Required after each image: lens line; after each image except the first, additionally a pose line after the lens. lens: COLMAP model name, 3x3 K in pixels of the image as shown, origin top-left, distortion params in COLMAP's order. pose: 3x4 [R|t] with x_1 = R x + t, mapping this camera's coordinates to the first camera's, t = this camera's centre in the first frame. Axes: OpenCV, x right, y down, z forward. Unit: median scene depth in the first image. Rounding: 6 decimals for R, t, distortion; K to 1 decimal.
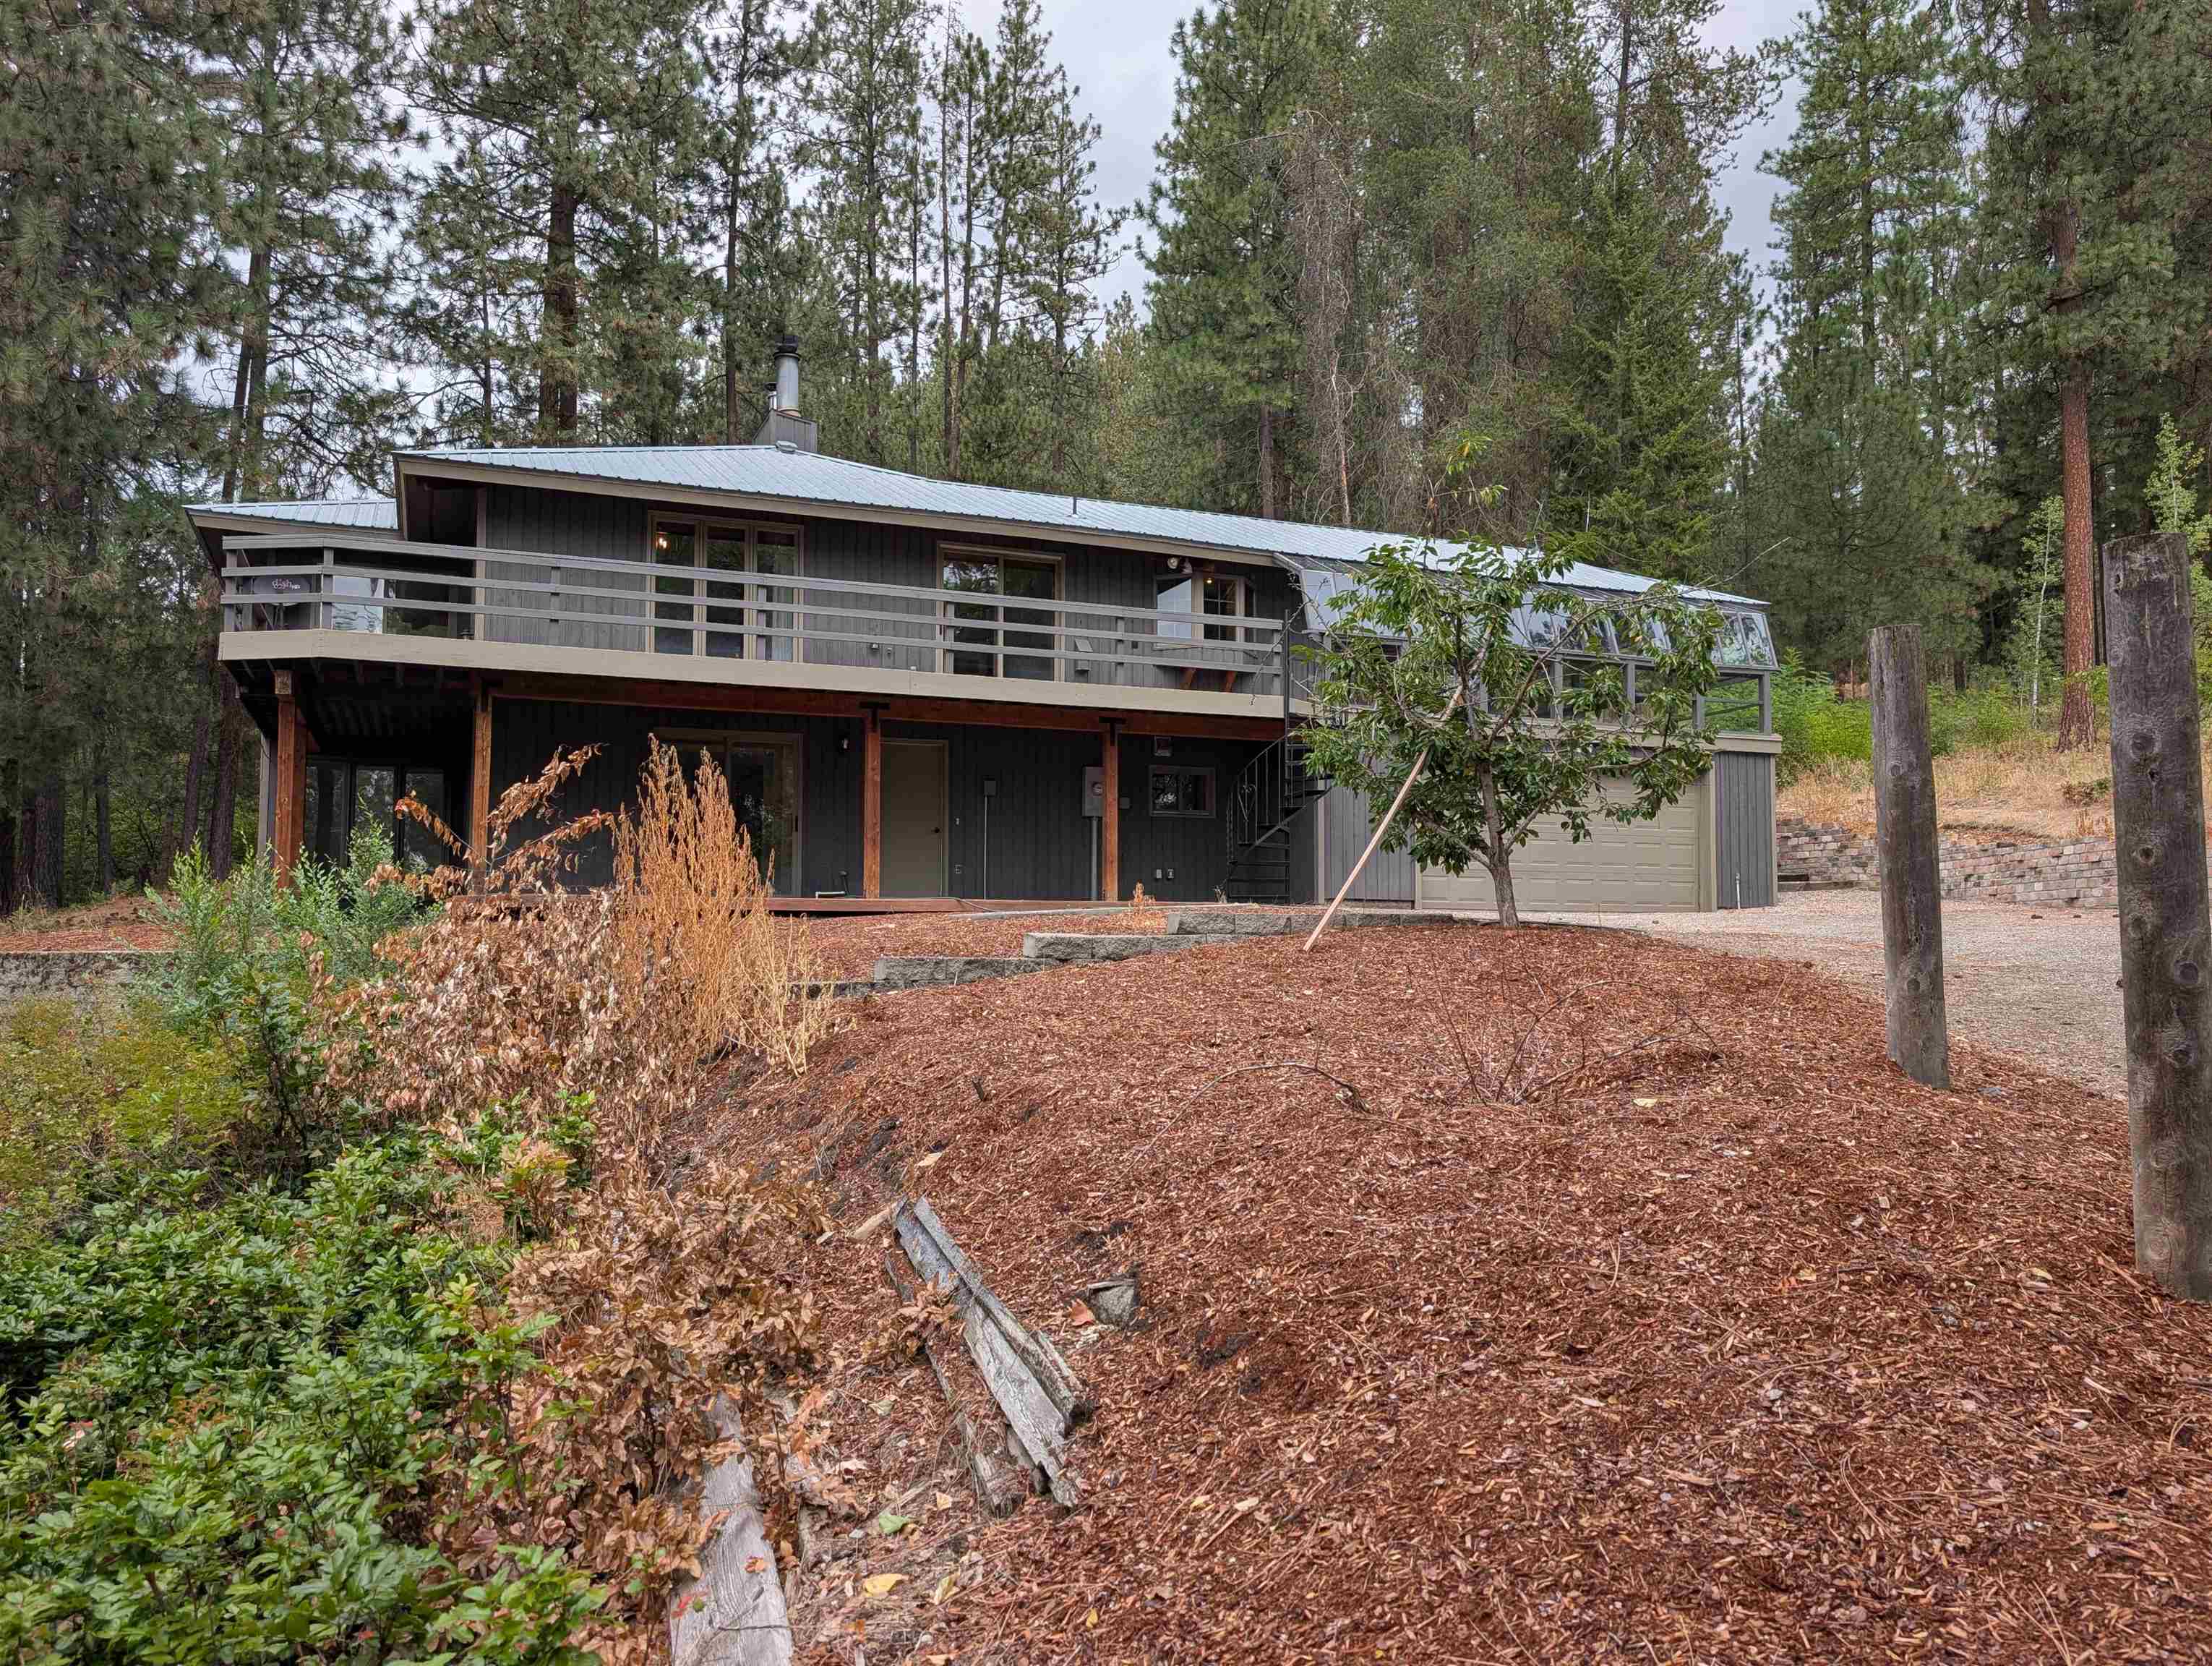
lens RADIAL K [[1573.2, 0, 1106.0], [0, 1573.2, 833.0], [0, 0, 1]] dist [0.044280, 0.000208]
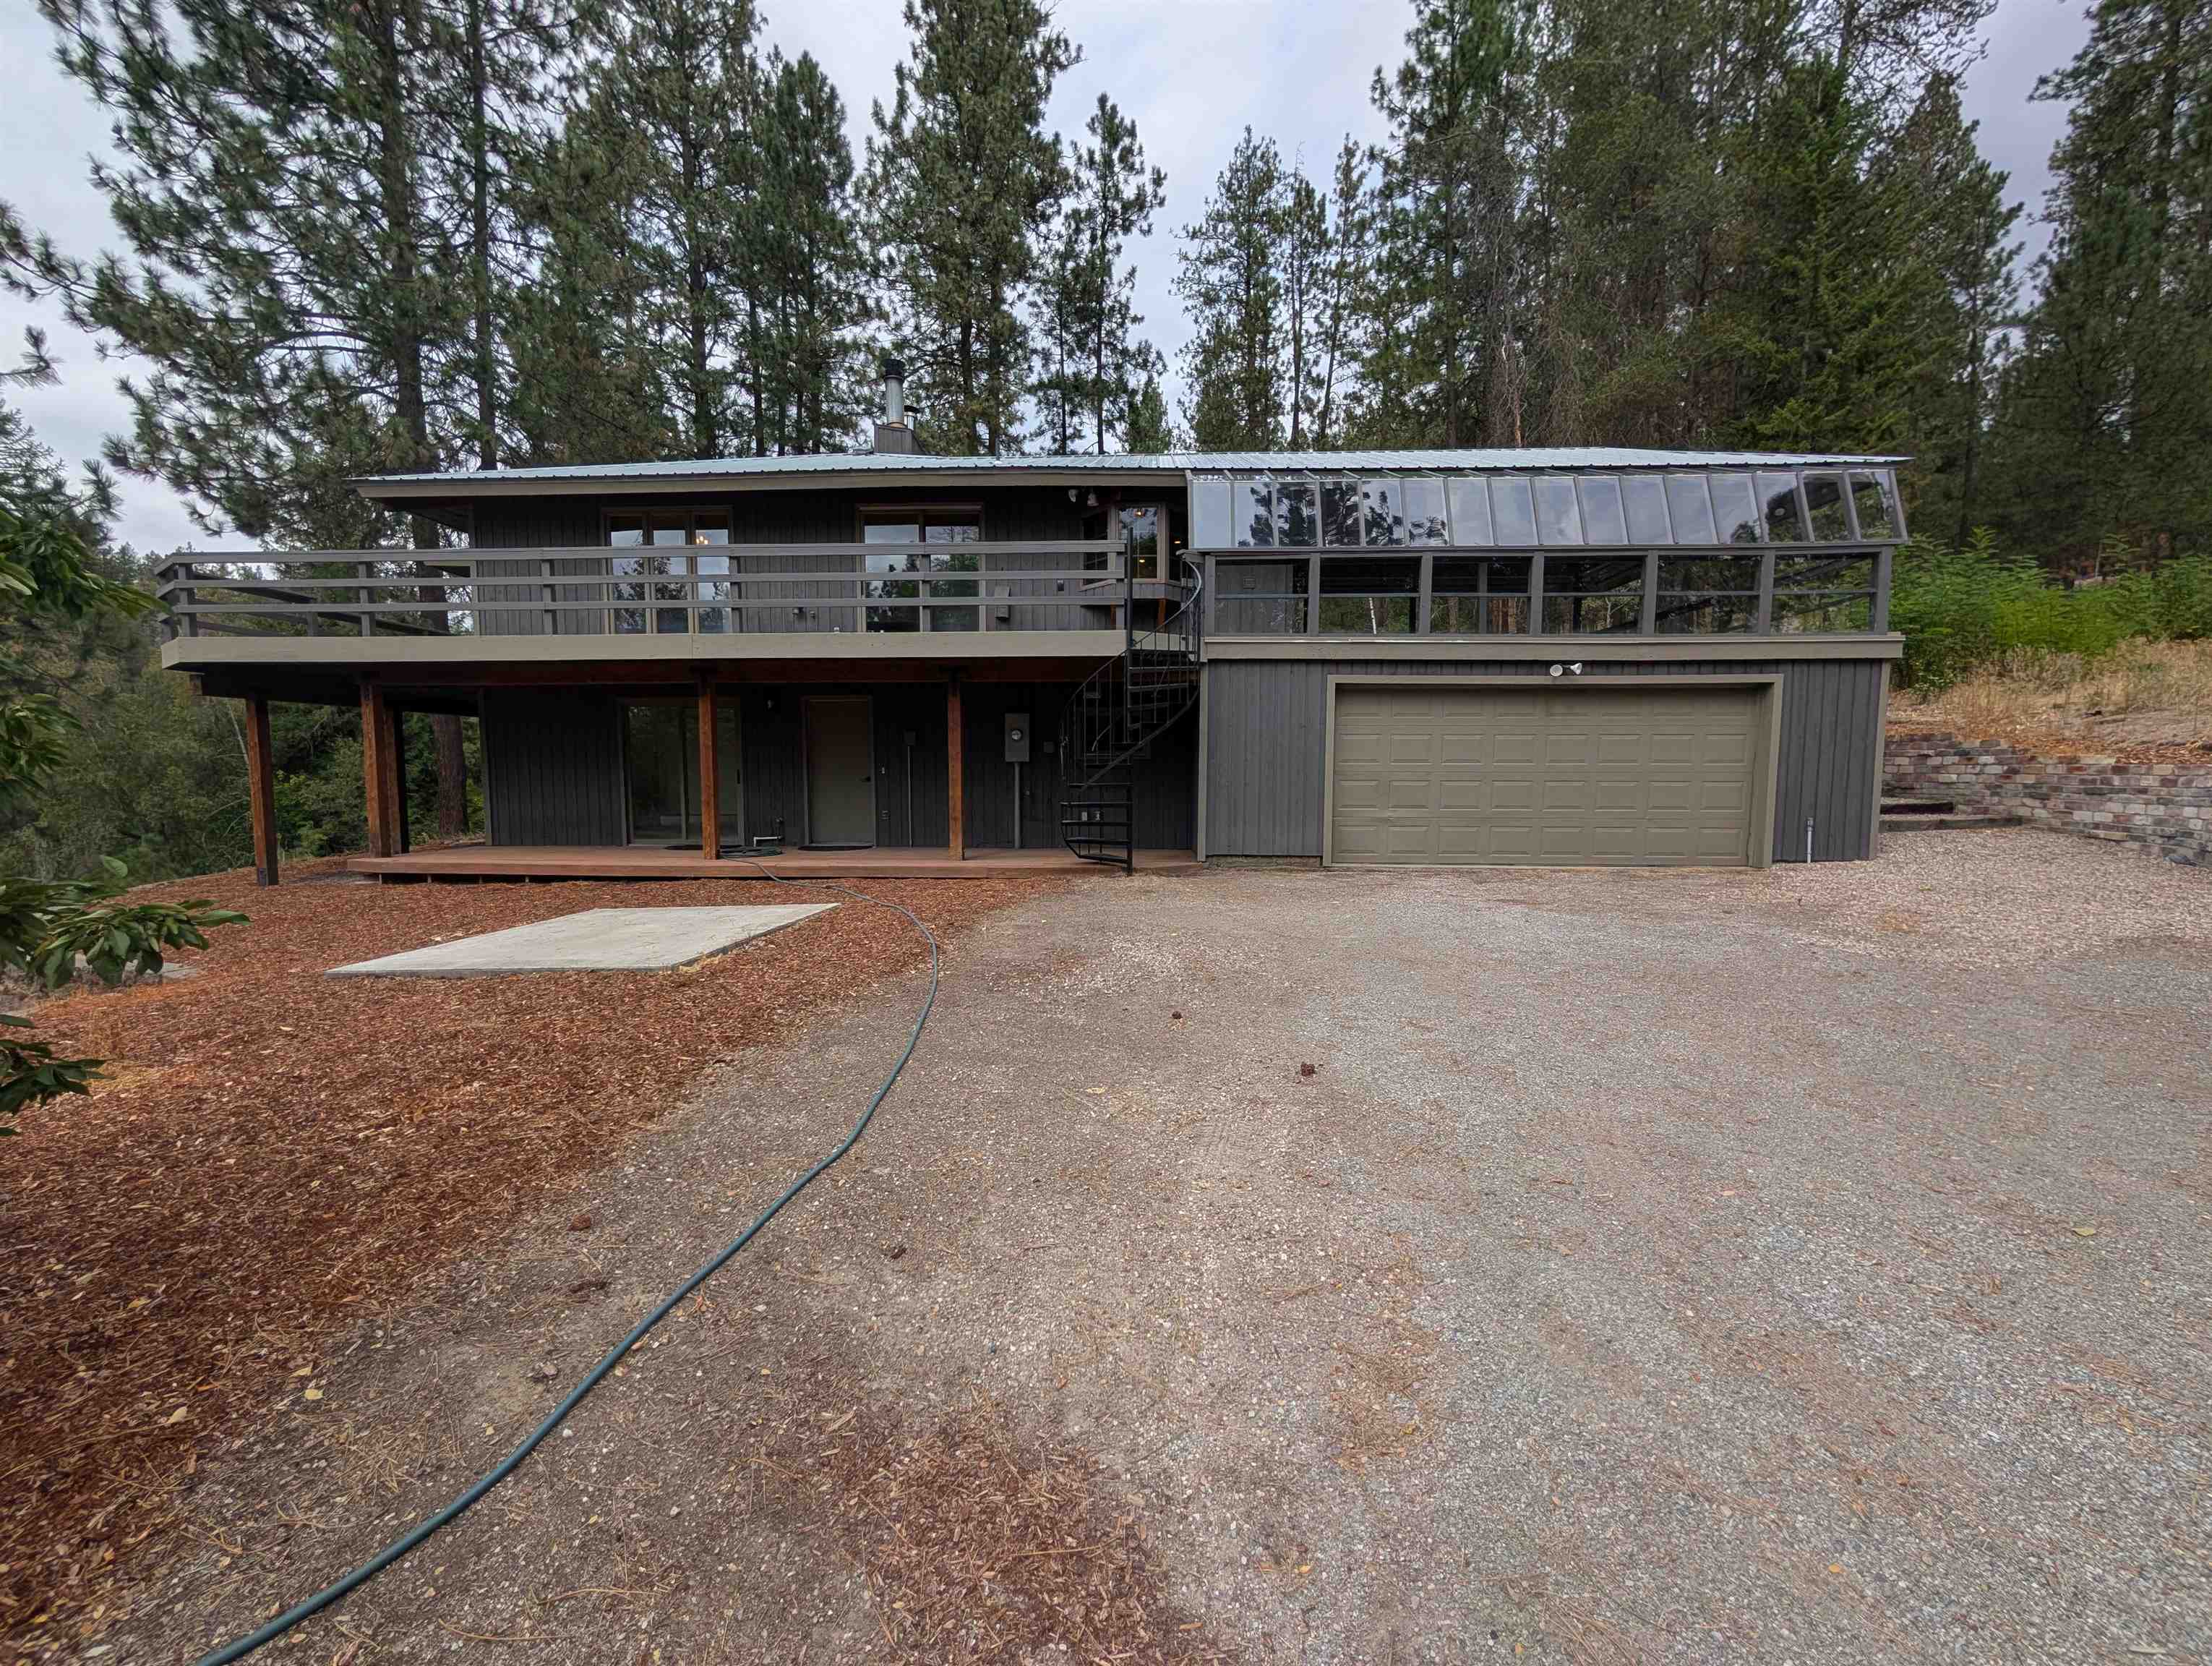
lens RADIAL K [[823.8, 0, 1106.0], [0, 823.8, 833.0], [0, 0, 1]] dist [0.000214, 0.000287]
pose [[0.907907, 0.028908, -0.418173, 0.233463], [0.028199, 0.991147, 0.129739, -0.027283], [0.418222, -0.129583, 0.899054, 0.450892]]
